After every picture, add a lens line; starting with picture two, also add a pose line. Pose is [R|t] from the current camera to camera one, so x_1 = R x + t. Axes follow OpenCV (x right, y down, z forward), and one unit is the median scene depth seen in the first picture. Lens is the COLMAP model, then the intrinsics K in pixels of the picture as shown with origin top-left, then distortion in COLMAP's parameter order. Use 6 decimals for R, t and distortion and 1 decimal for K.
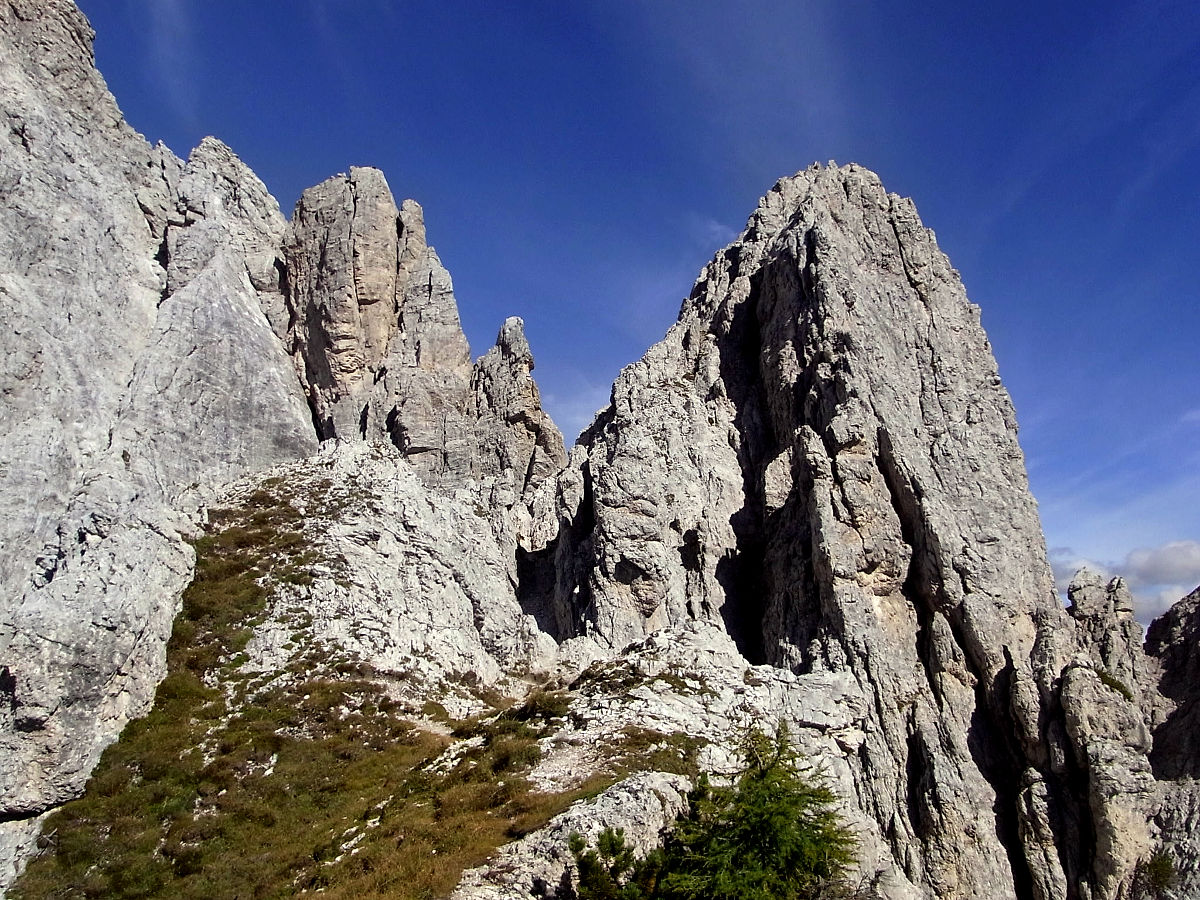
lens RADIAL K [[997.6, 0, 581.1], [0, 997.6, 451.5], [0, 0, 1]] dist [-0.105144, 0.007433]
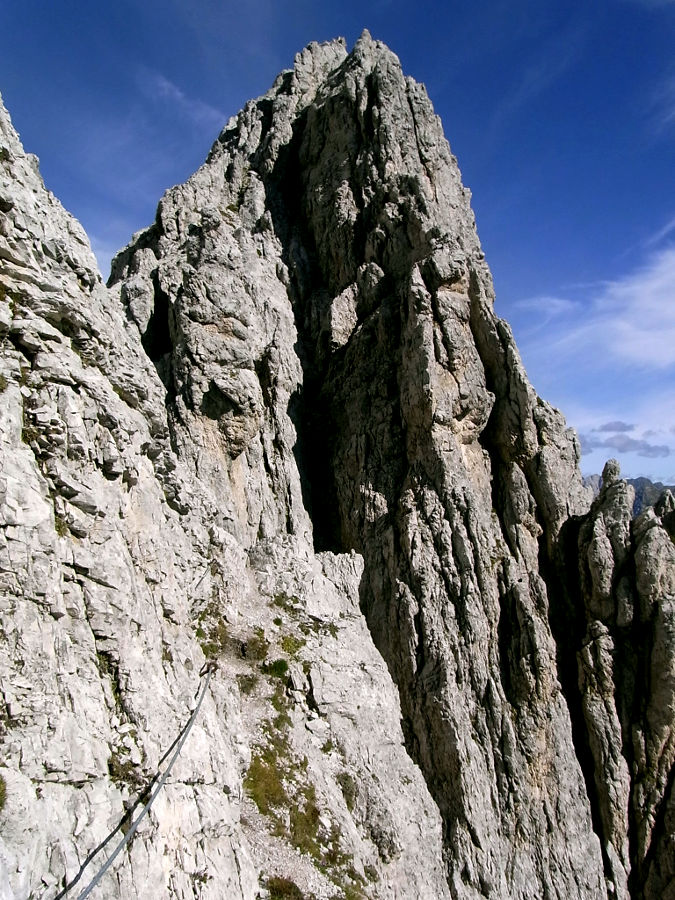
lens RADIAL K [[758.8, 0, 336.1], [0, 758.8, 414.0], [0, 0, 1]] dist [-0.041731, -0.075133]
pose [[0.937811, 0.050675, 0.343428, -0.067518], [-0.097690, 0.987833, 0.121005, 0.040980], [-0.333117, -0.147029, 0.931351, 0.360735]]
